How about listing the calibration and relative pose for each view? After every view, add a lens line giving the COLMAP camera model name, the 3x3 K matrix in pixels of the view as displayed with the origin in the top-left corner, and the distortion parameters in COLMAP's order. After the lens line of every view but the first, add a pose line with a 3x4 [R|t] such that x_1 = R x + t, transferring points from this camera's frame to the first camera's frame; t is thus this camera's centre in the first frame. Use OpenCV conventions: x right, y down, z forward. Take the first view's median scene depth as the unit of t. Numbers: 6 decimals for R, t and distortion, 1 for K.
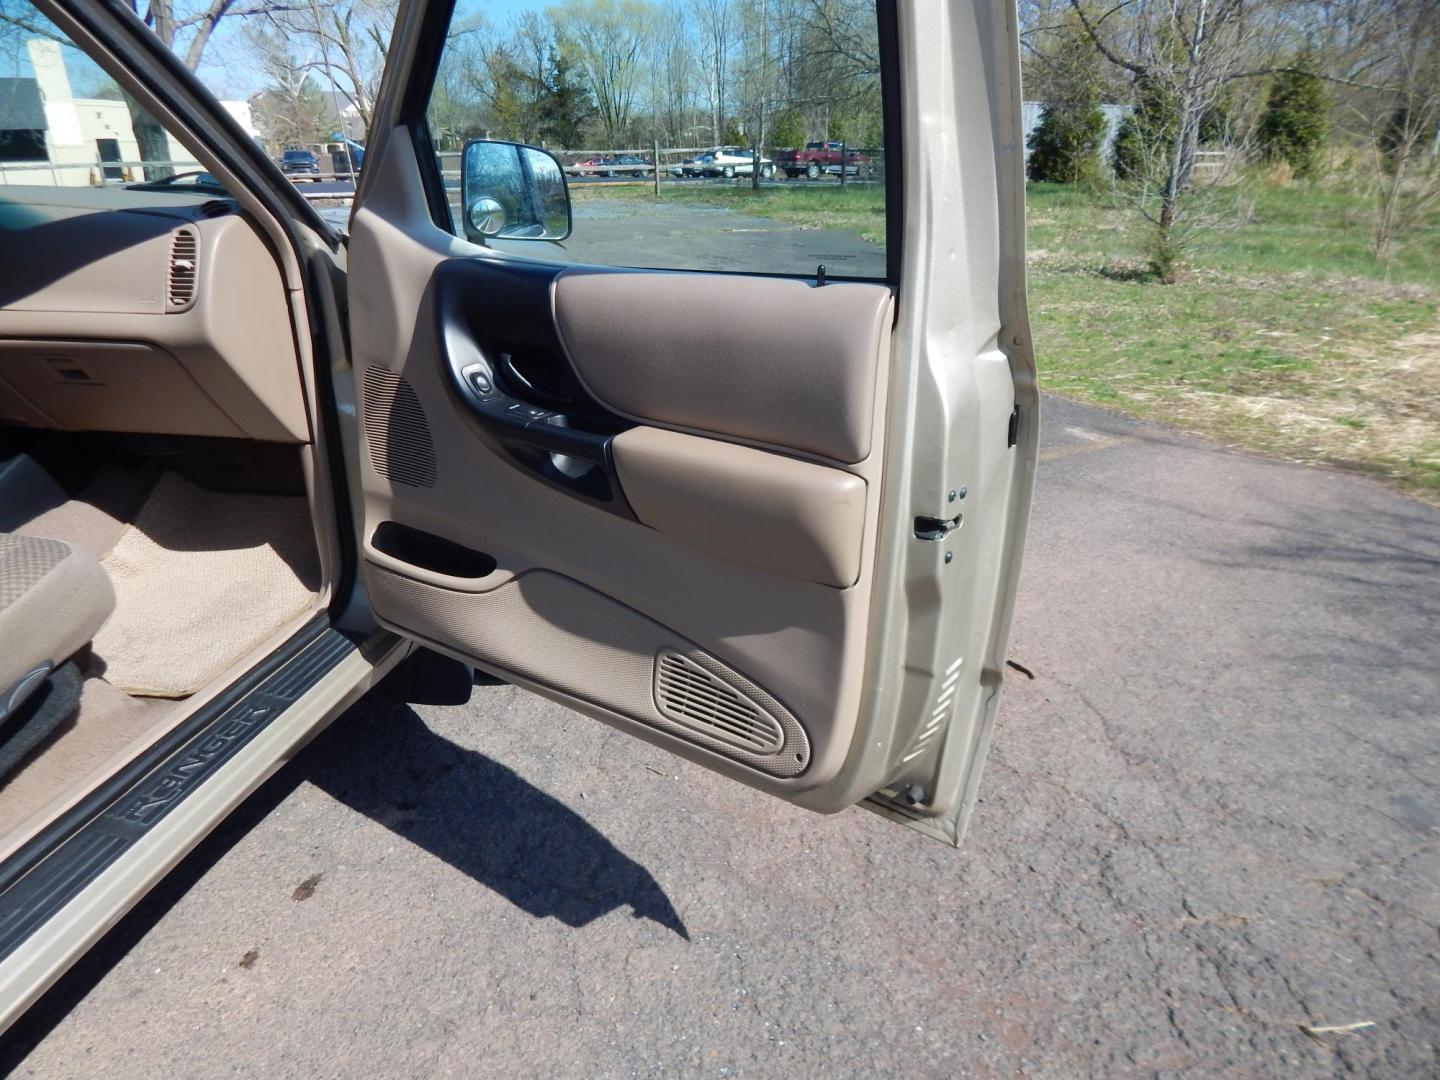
lens RADIAL K [[948.4, 0, 720.0], [0, 948.4, 540.0], [0, 0, 1]] dist [-0.013117, 0.000496]
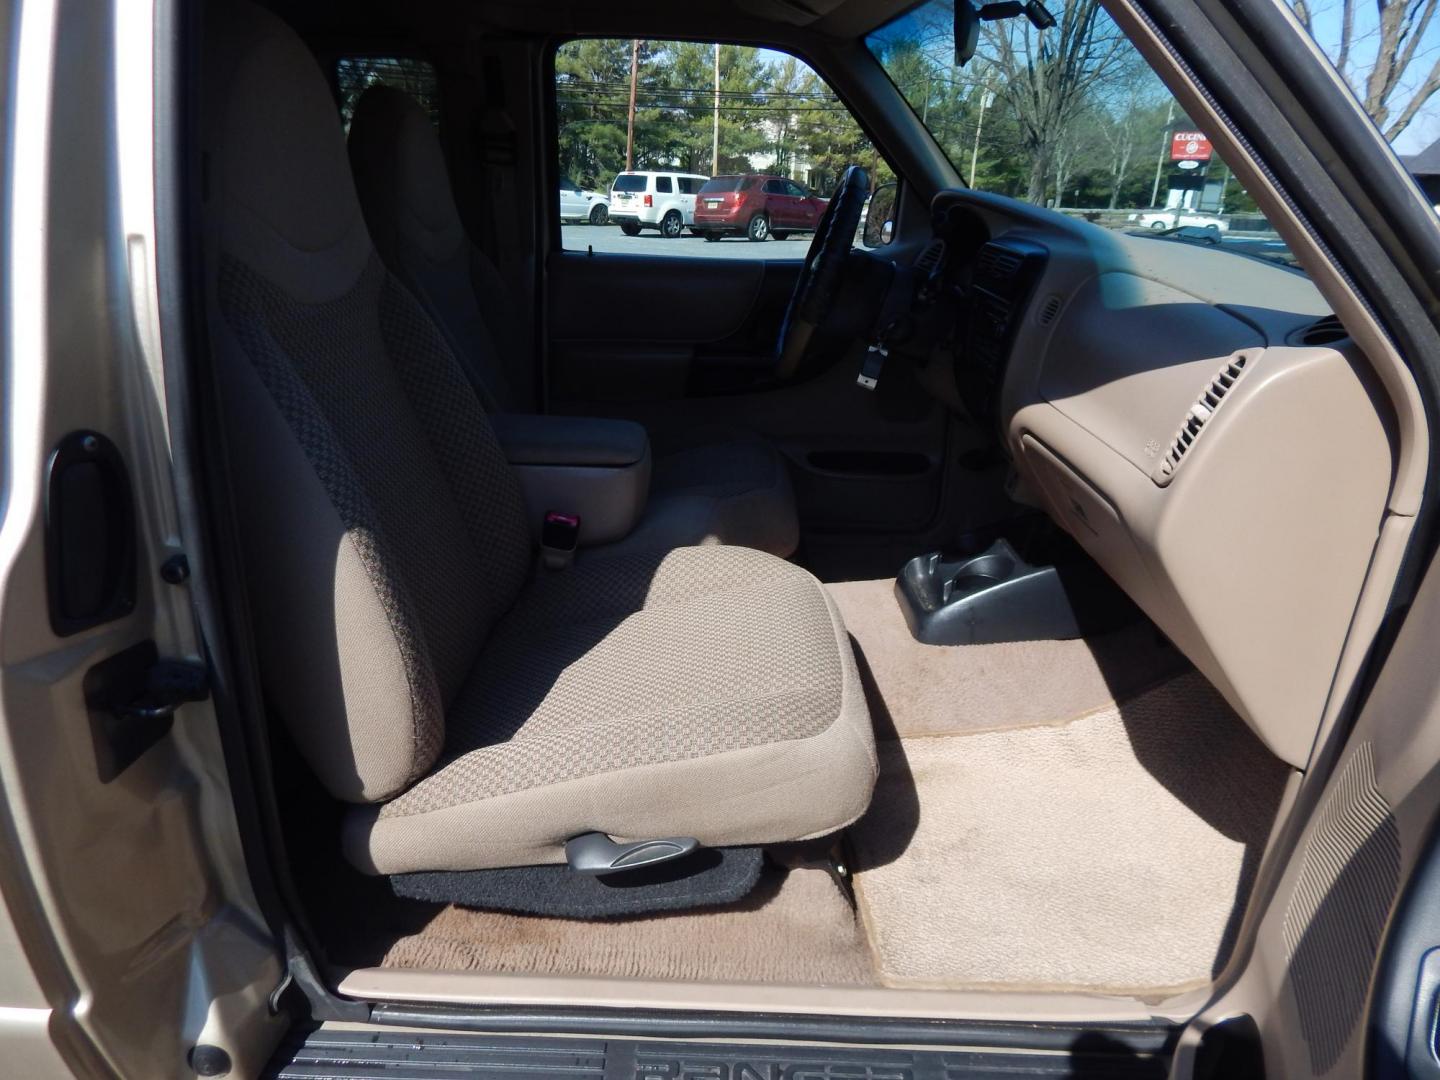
lens RADIAL K [[948.4, 0, 720.0], [0, 948.4, 540.0], [0, 0, 1]] dist [-0.013117, 0.000496]
pose [[0.190898, 0.362805, -0.912102, -0.065564], [-0.407875, 0.874495, 0.262480, -0.227509], [0.892858, 0.321917, 0.314918, 0.521337]]
